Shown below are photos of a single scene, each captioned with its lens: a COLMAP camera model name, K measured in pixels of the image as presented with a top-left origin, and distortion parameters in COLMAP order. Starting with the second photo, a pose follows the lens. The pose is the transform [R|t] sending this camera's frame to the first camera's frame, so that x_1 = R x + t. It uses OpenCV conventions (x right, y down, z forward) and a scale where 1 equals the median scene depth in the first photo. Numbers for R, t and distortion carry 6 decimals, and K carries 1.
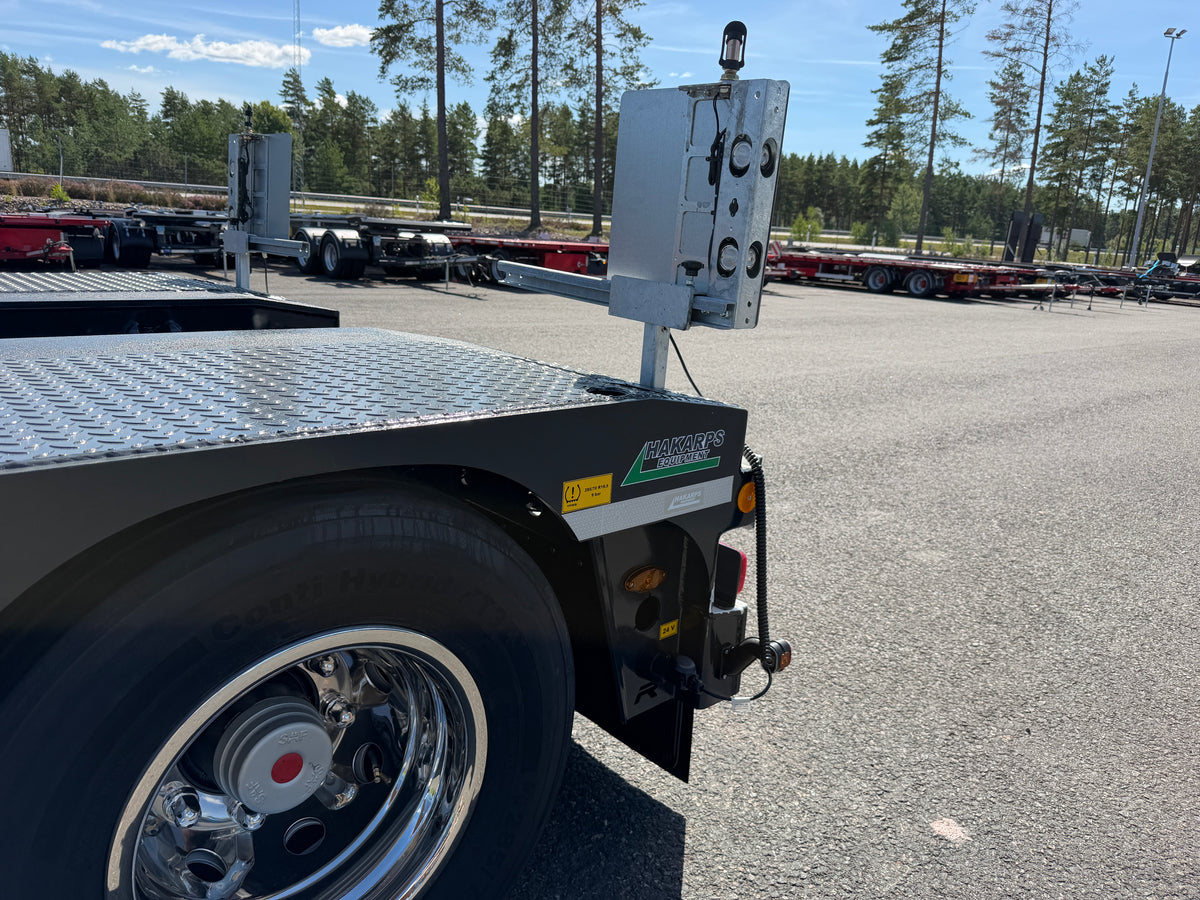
lens RADIAL K [[846.4, 0, 608.7], [0, 846.4, 452.3], [0, 0, 1]] dist [0.006659, -0.008207]
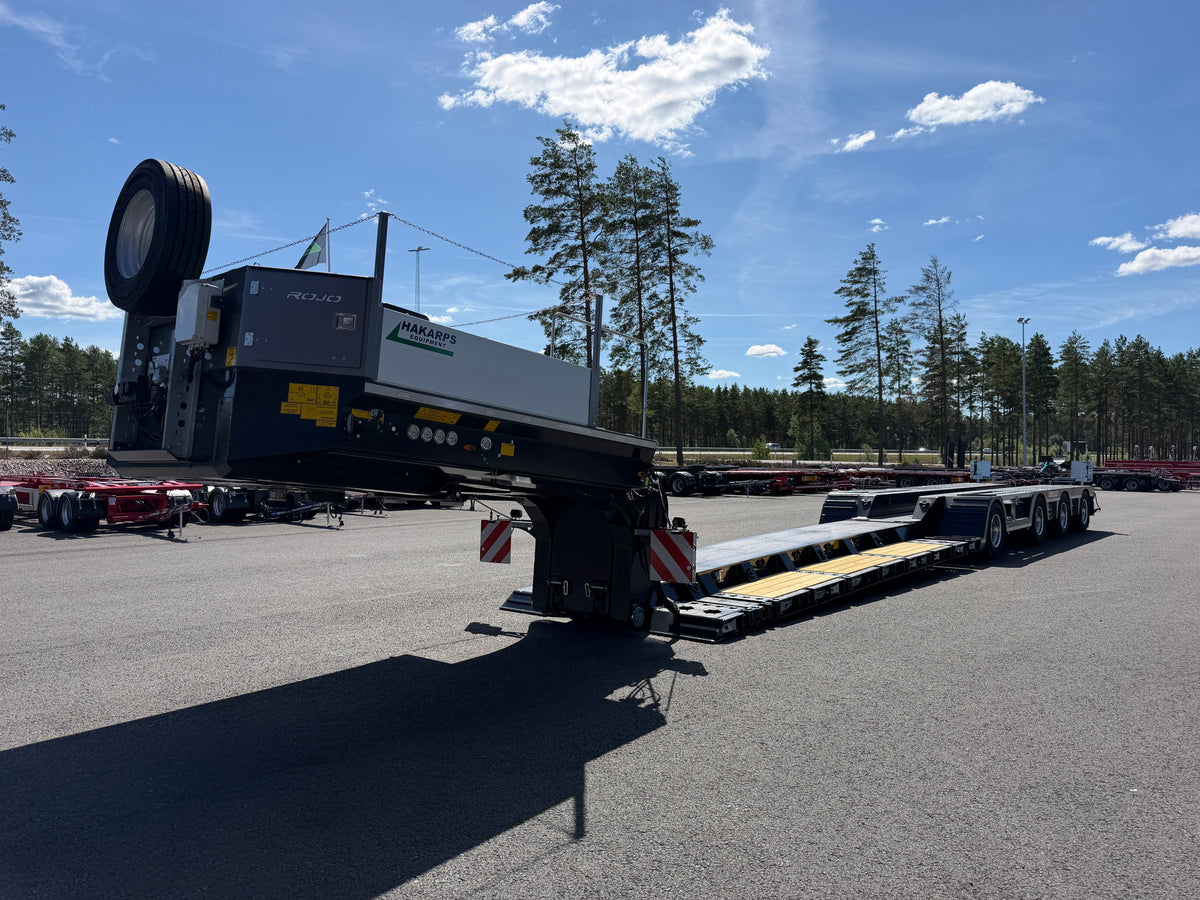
lens RADIAL K [[834.1, 0, 594.1], [0, 834.1, 455.8], [0, 0, 1]] dist [0.100924, -0.196889]
pose [[0.992607, -0.053717, 0.108837, -0.147321], [0.079343, 0.965774, -0.246951, 0.034524], [-0.091847, 0.253761, 0.962896, -0.180499]]
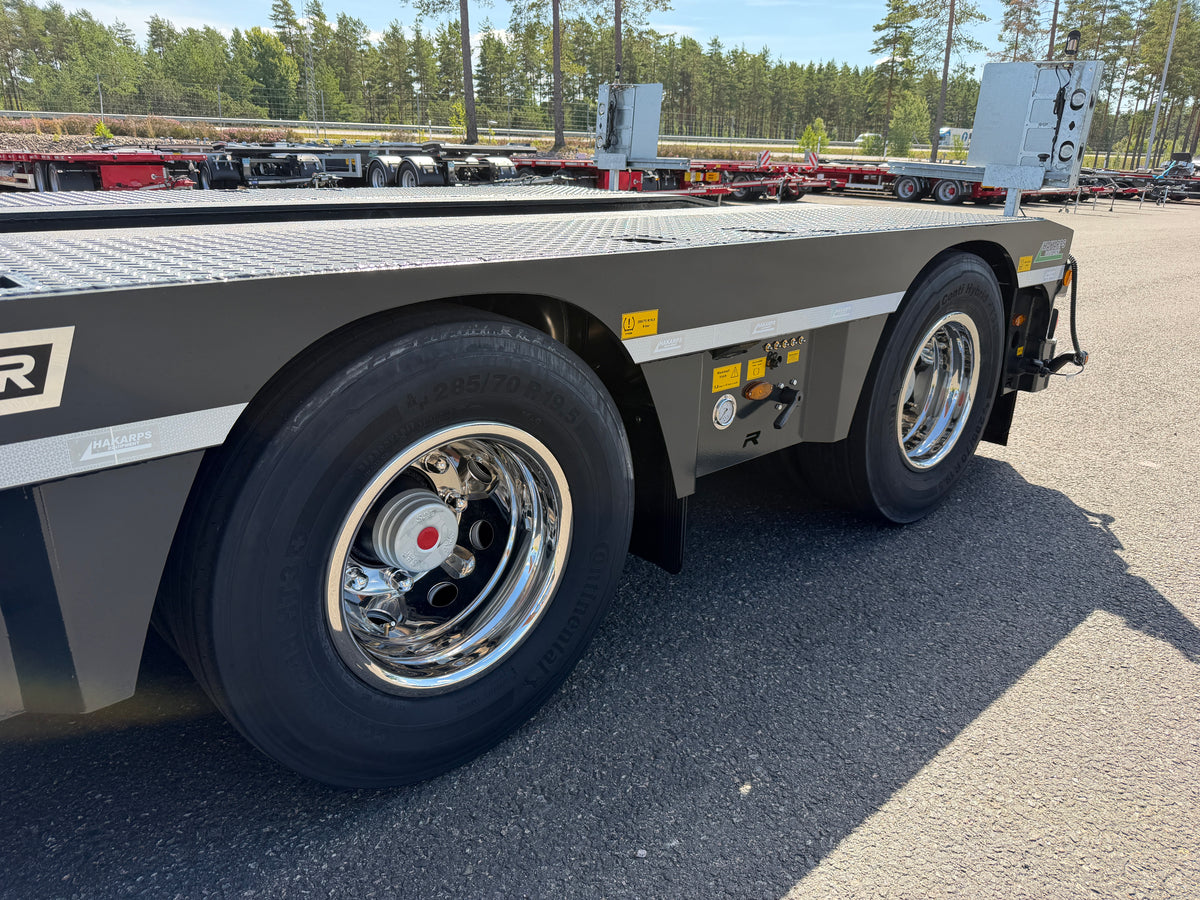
lens RADIAL K [[844.7, 0, 600.0], [0, 844.7, 450.0], [0, 0, 1]] dist [-0.003473, 0.001967]
pose [[0.999465, -0.030847, -0.010881, -0.016769], [0.031662, 0.995869, 0.085097, 0.004620], [0.008211, -0.085396, 0.996313, -0.018329]]
